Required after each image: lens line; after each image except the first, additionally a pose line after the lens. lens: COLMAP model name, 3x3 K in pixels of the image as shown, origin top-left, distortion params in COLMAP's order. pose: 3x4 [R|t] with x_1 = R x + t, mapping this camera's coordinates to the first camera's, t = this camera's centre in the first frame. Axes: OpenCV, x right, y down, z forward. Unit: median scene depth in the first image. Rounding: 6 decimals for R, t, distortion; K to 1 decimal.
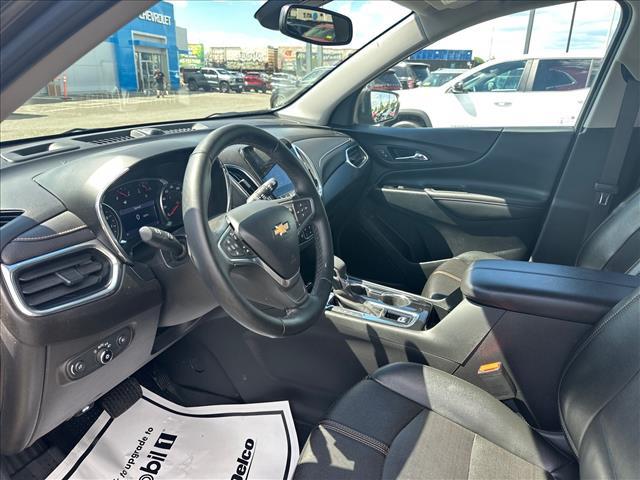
lens RADIAL K [[444.8, 0, 322.3], [0, 444.8, 241.3], [0, 0, 1]] dist [-0.022543, -0.019908]
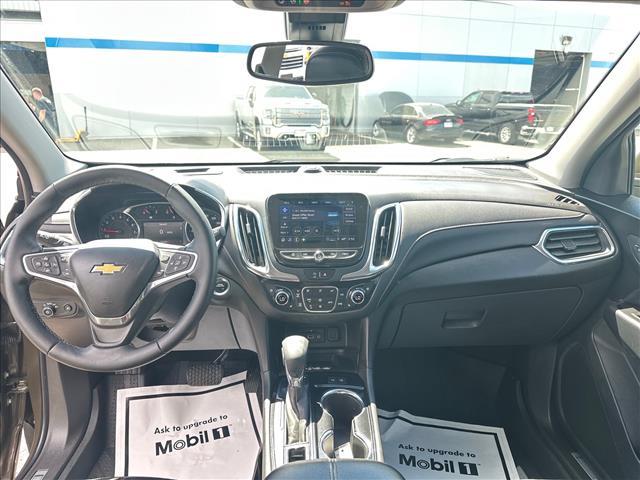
lens RADIAL K [[442.9, 0, 326.3], [0, 442.9, 246.6], [0, 0, 1]] dist [-0.032834, -0.005505]
pose [[0.463634, 0.244375, -0.851659, 0.650318], [-0.298461, 0.948111, 0.109572, -0.218088], [0.834245, 0.203385, 0.512513, 0.573155]]
